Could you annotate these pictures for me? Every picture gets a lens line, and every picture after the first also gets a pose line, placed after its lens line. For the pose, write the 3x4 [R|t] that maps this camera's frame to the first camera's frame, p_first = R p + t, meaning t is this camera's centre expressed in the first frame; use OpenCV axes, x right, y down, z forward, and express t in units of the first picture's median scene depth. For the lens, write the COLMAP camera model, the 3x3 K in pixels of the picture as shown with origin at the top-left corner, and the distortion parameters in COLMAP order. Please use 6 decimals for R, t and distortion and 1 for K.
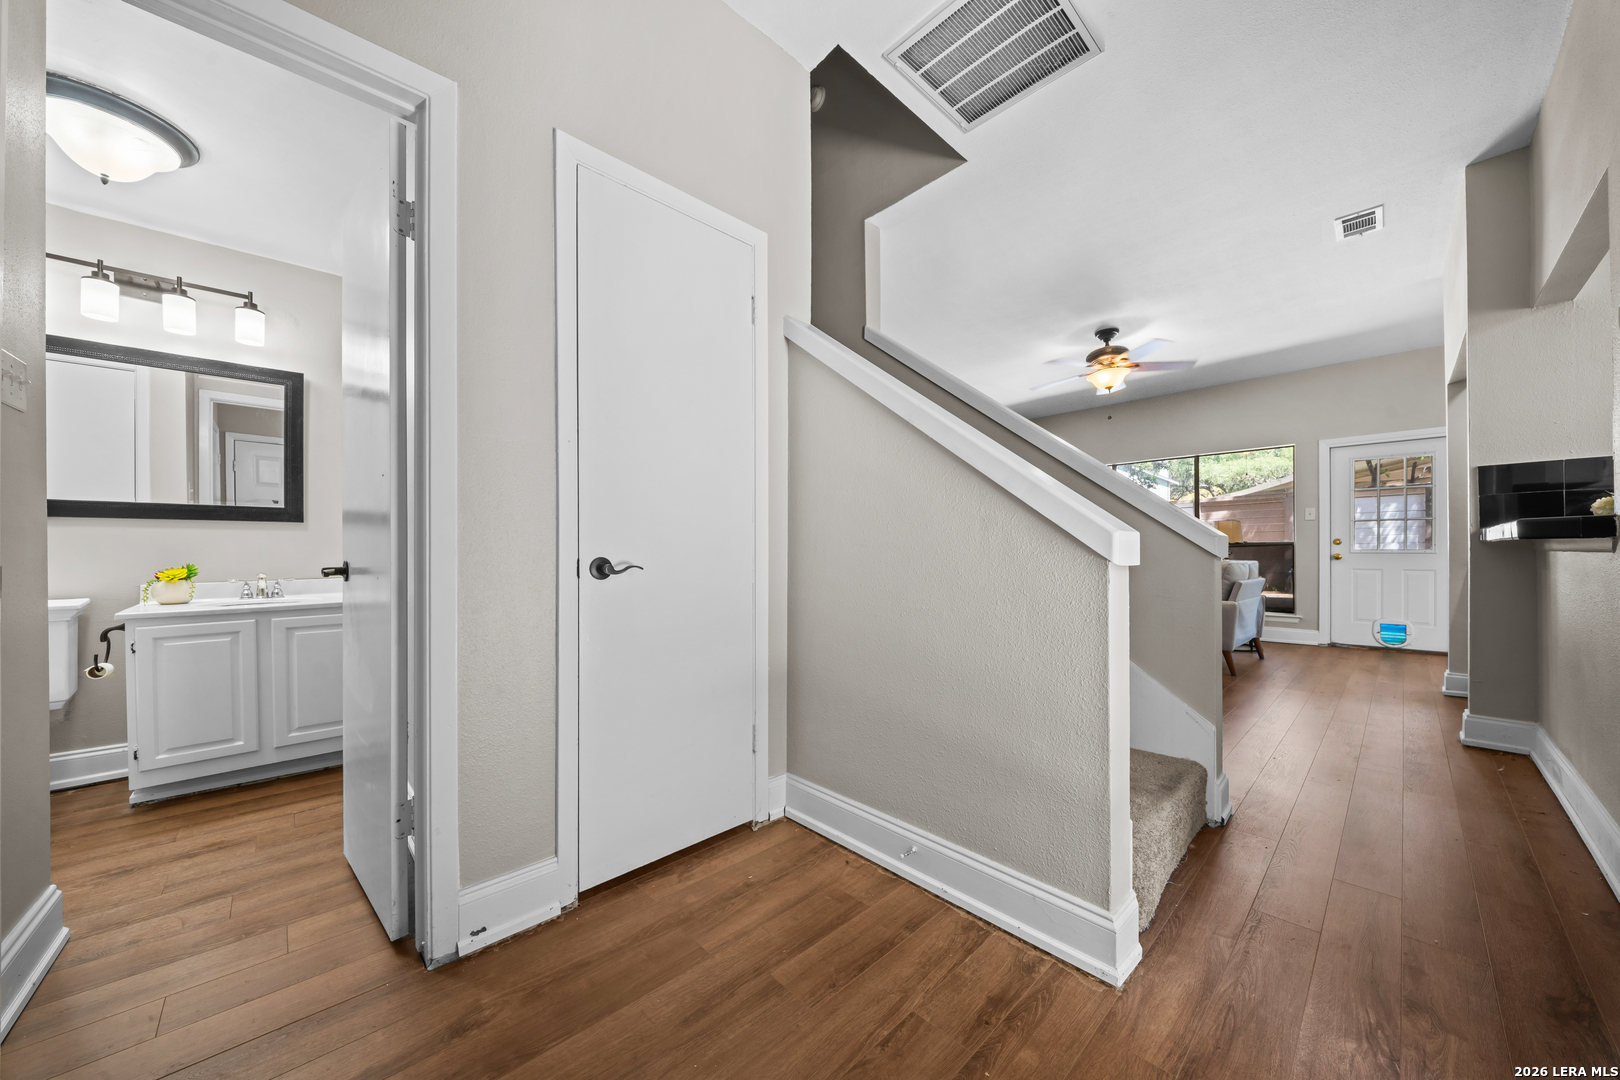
lens RADIAL K [[569.9, 0, 807.5], [0, 569.9, 545.3], [0, 0, 1]] dist [-0.002048, -0.000223]
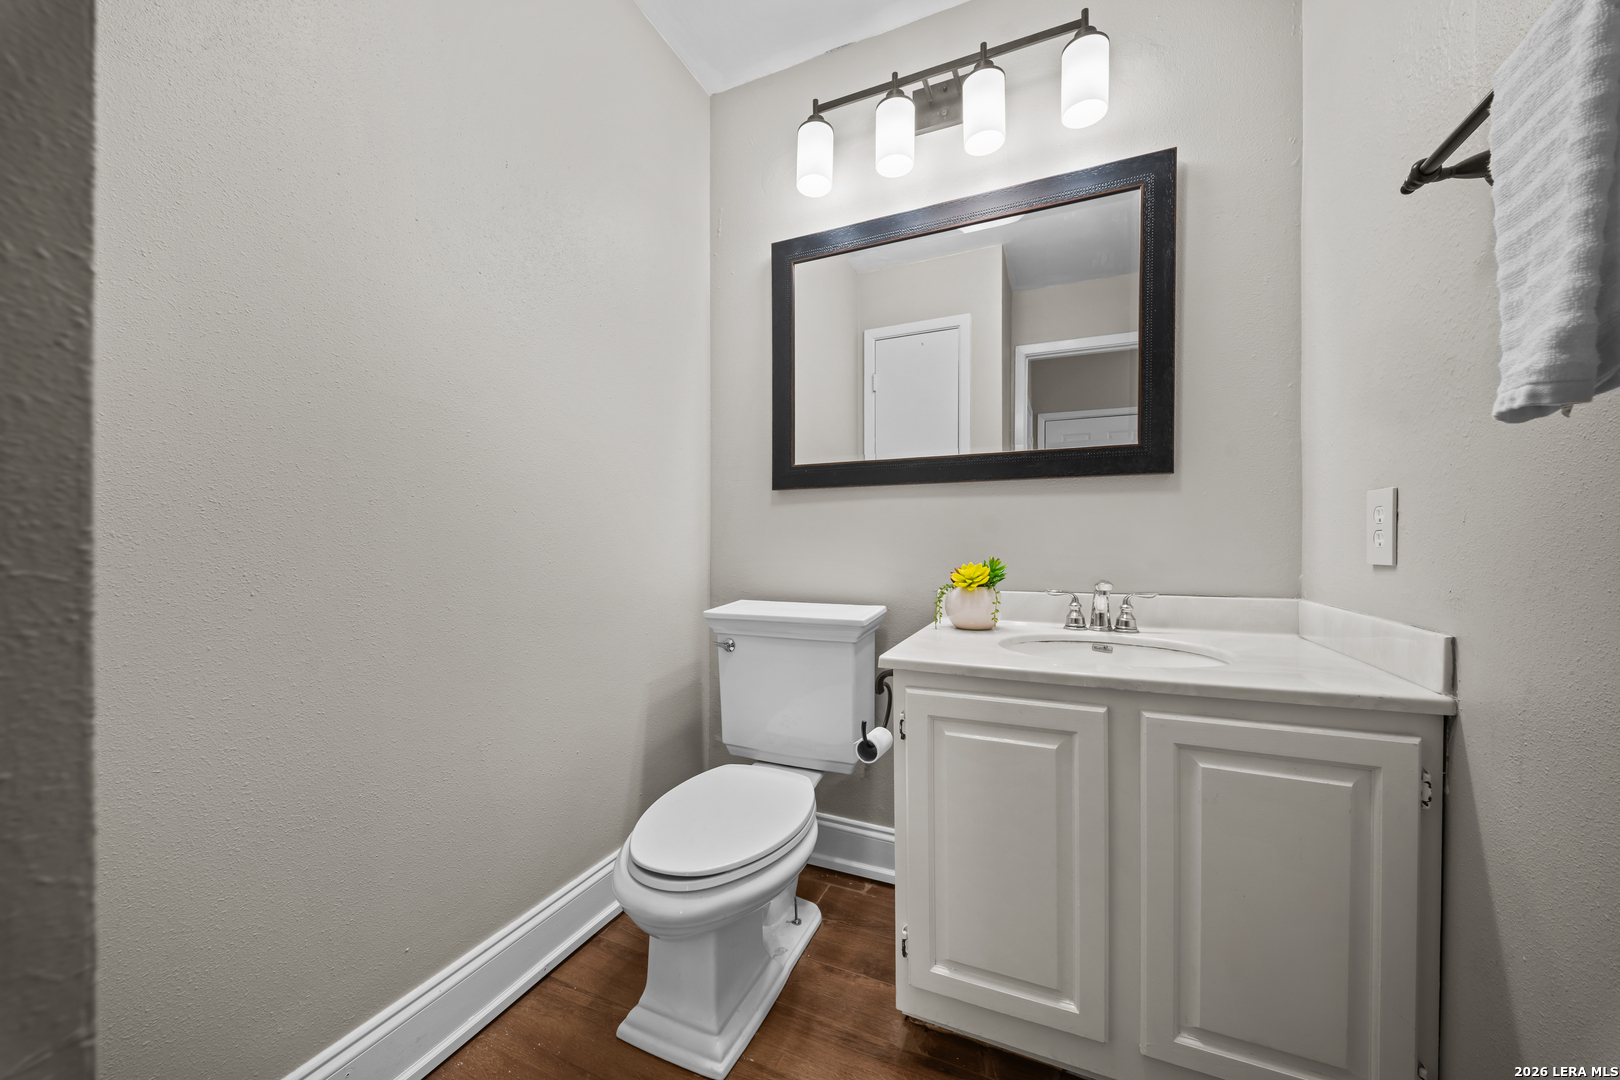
lens RADIAL K [[569.9, 0, 807.5], [0, 569.9, 545.3], [0, 0, 1]] dist [-0.002048, -0.000223]
pose [[0.385135, 0.009181, -0.922815, -0.649142], [-0.004923, 0.999957, 0.007894, 0.017656], [0.922847, 0.001503, 0.385163, 0.621365]]
